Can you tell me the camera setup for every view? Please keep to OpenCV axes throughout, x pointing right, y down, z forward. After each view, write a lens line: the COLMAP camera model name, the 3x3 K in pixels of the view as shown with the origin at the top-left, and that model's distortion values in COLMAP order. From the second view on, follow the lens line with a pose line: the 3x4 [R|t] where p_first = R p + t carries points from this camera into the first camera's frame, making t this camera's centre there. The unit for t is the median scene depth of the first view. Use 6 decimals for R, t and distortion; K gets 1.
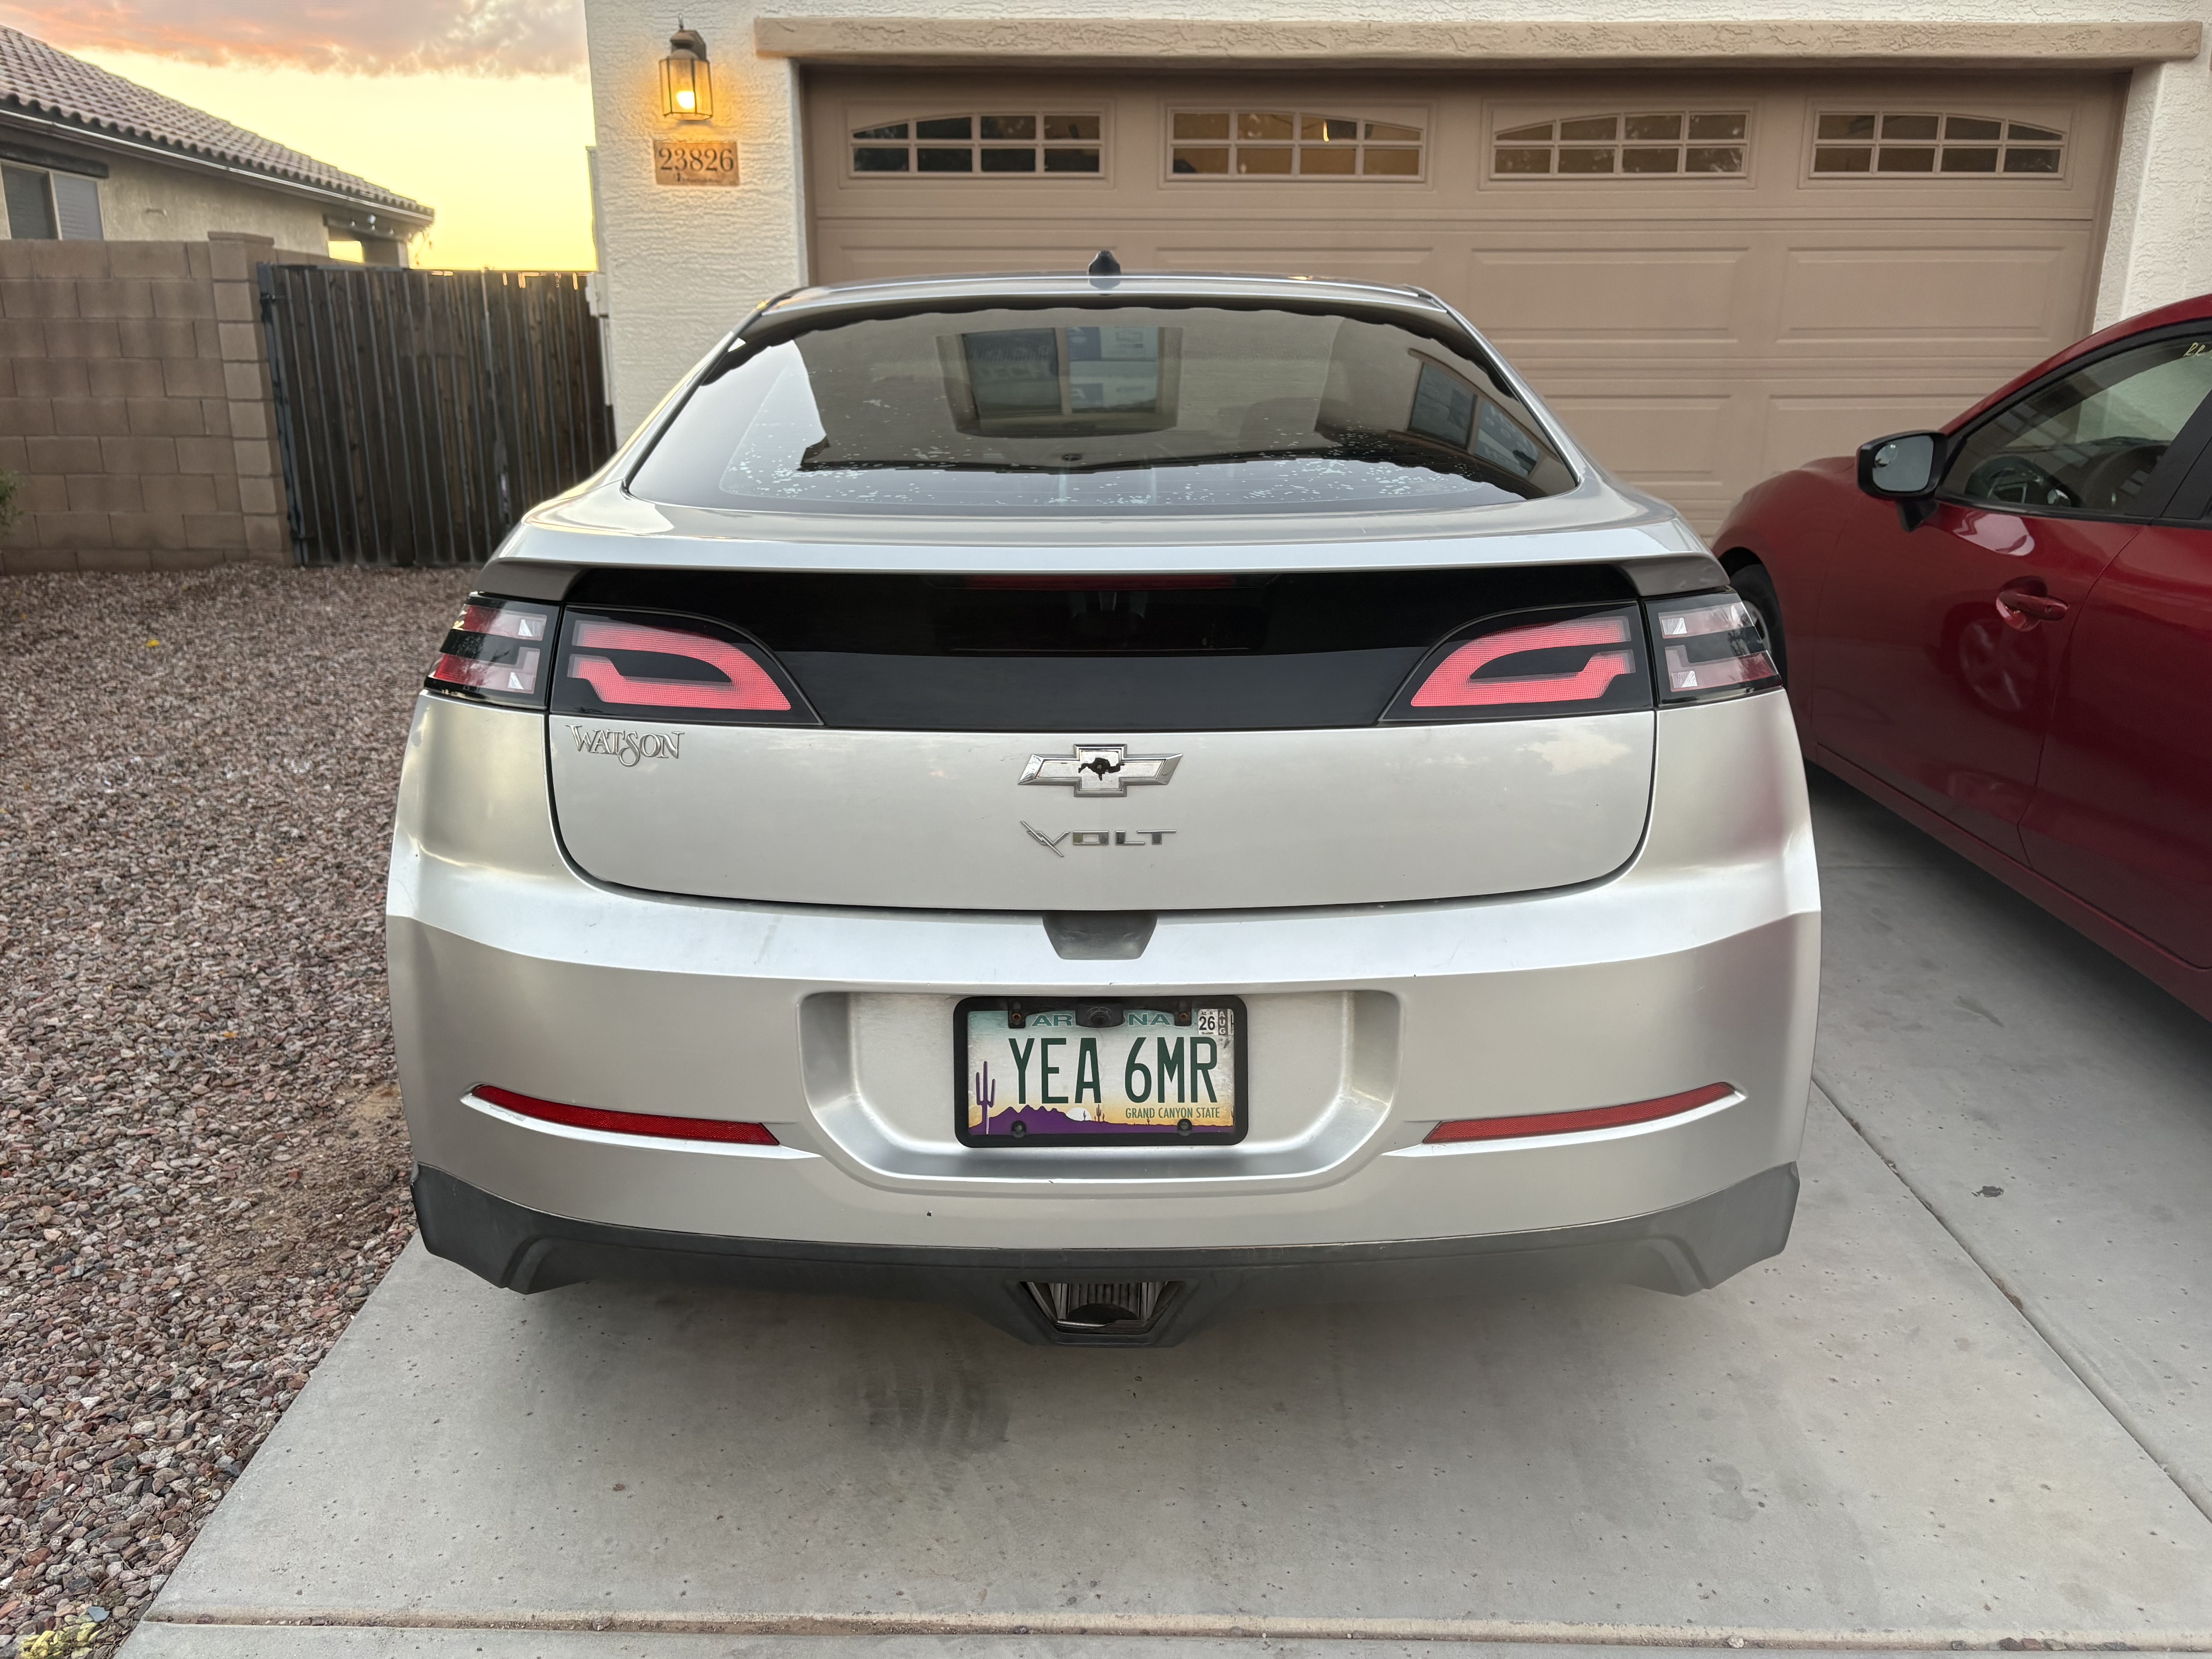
lens RADIAL K [[1651.9, 0, 1016.9], [0, 1651.9, 761.3], [0, 0, 1]] dist [0.077316, -0.072675]
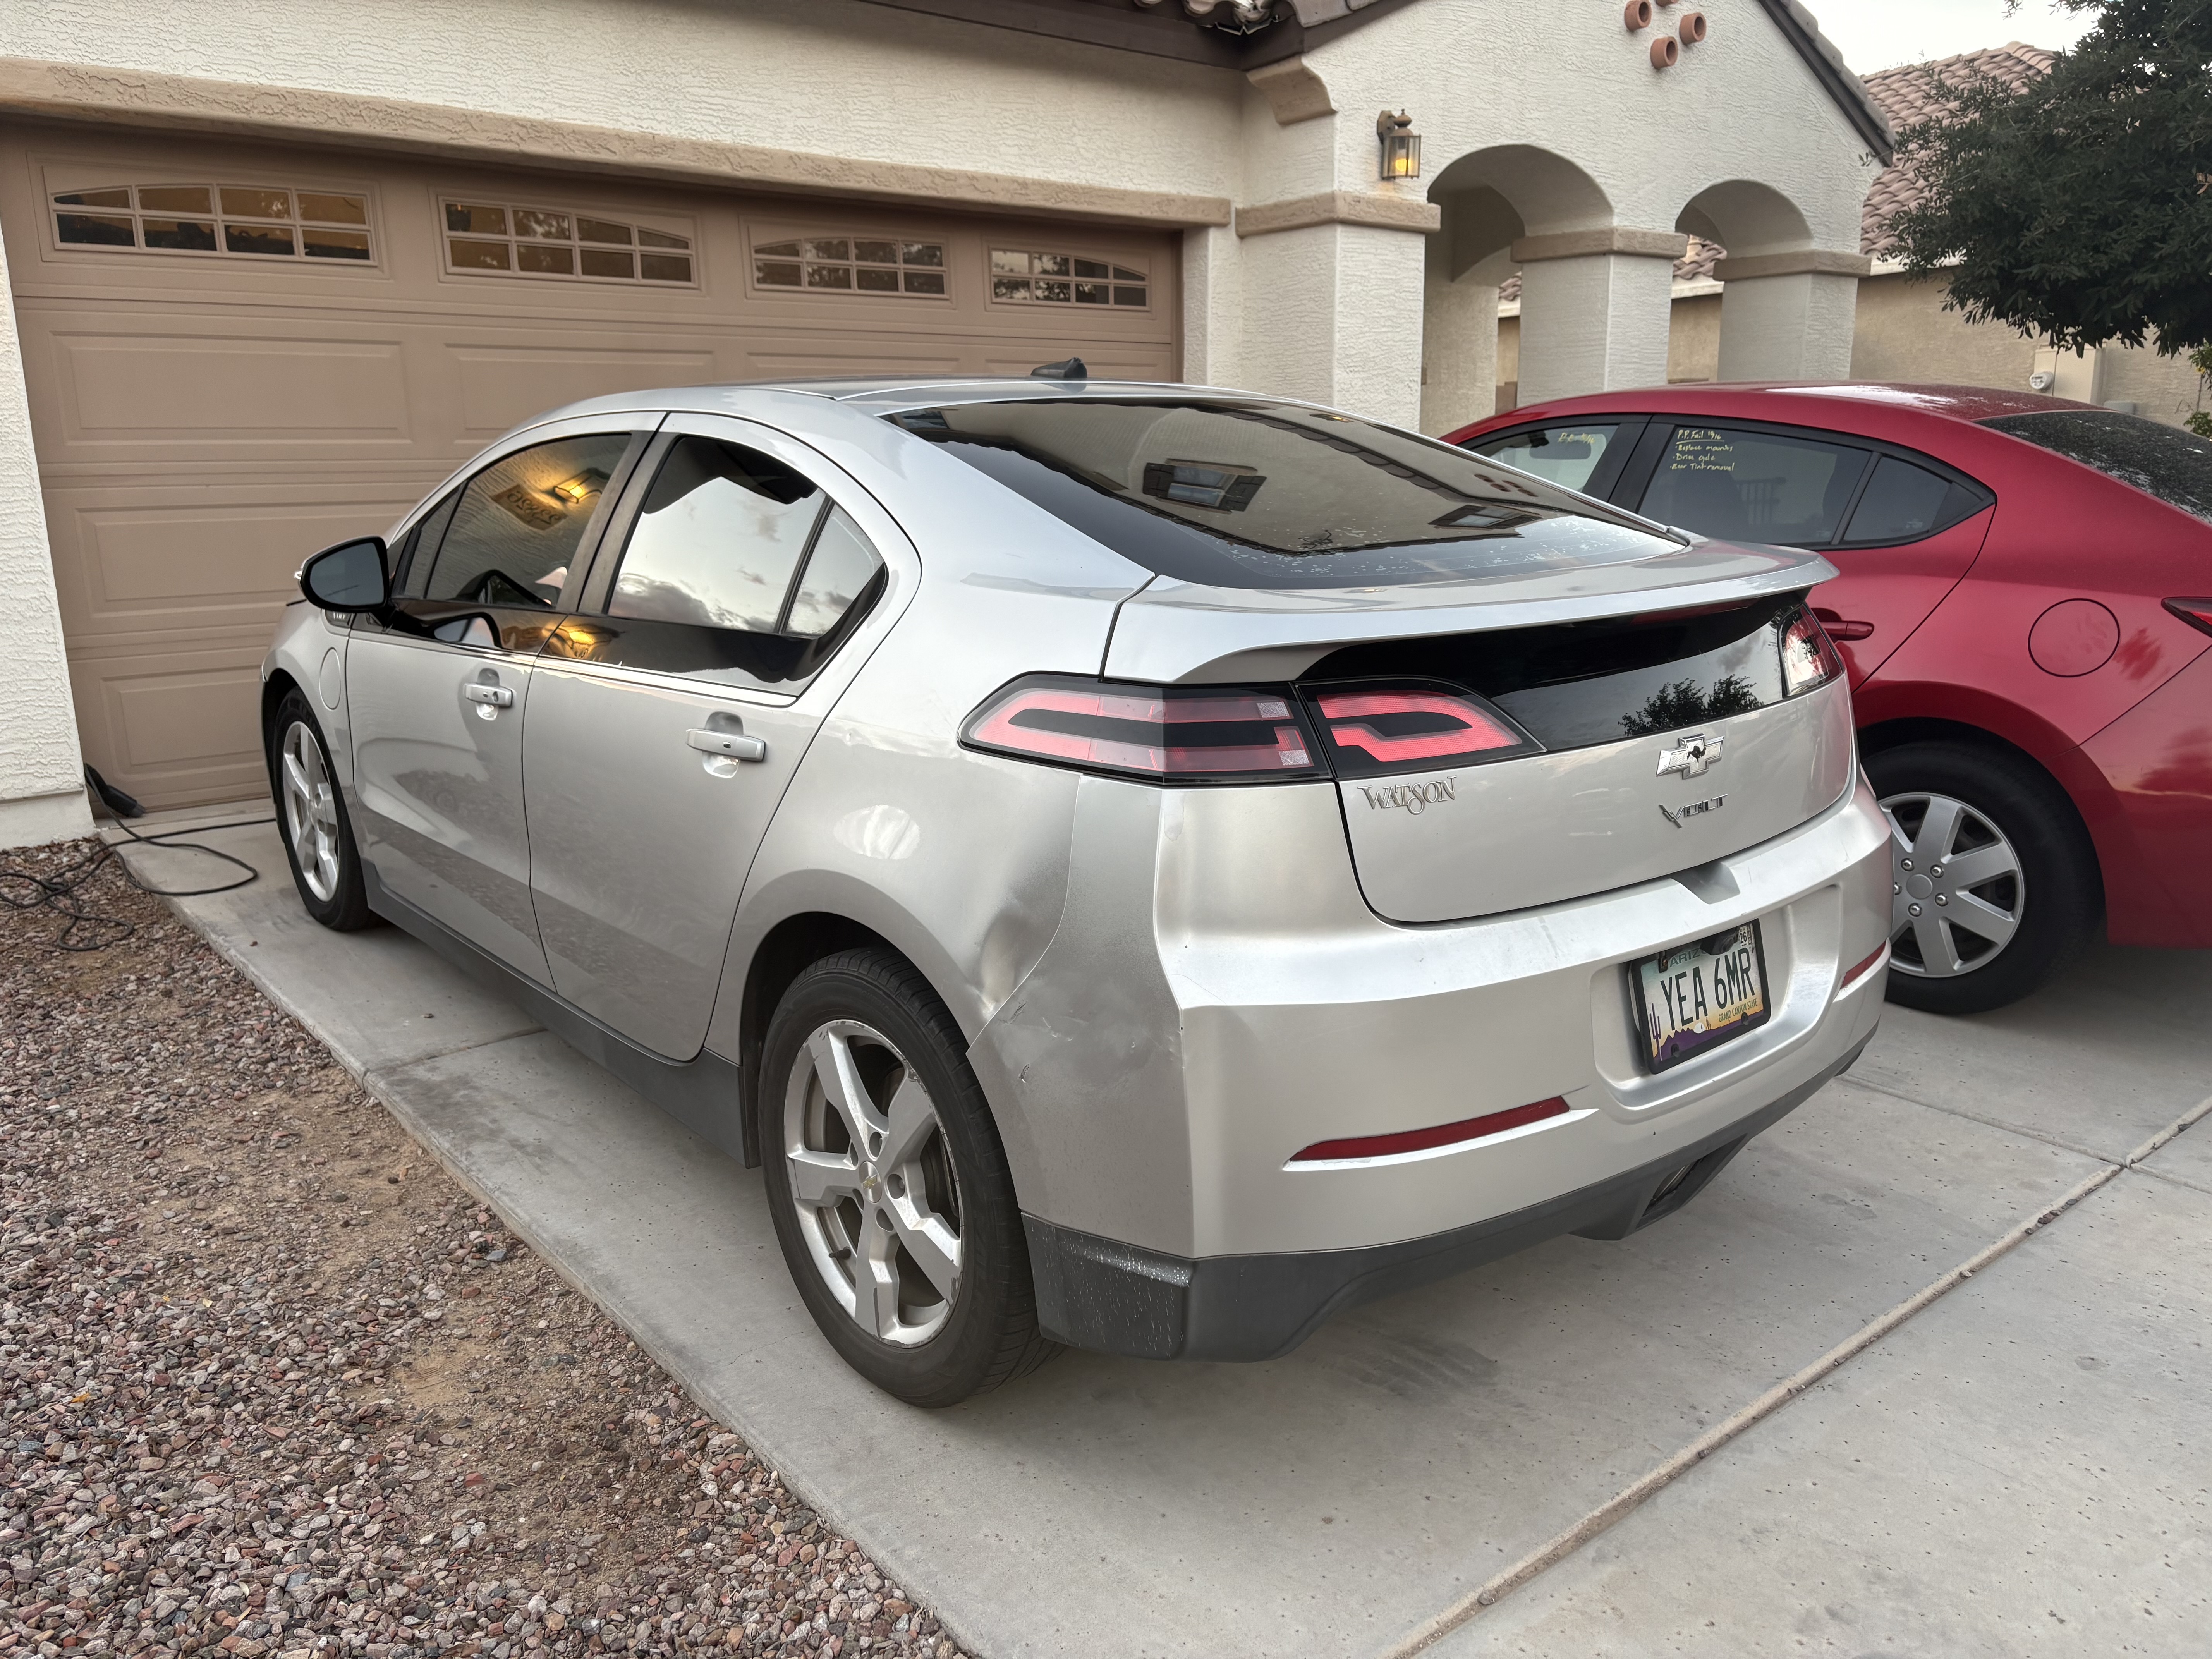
lens RADIAL K [[1651.9, 0, 1097.3], [0, 1651.9, 771.9], [0, 0, 1]] dist [0.077316, -0.072675]
pose [[0.771467, -0.140433, 0.620578, -0.603644], [0.171310, 0.985167, 0.009974, -0.040674], [-0.612773, 0.098616, 0.784082, 0.143092]]
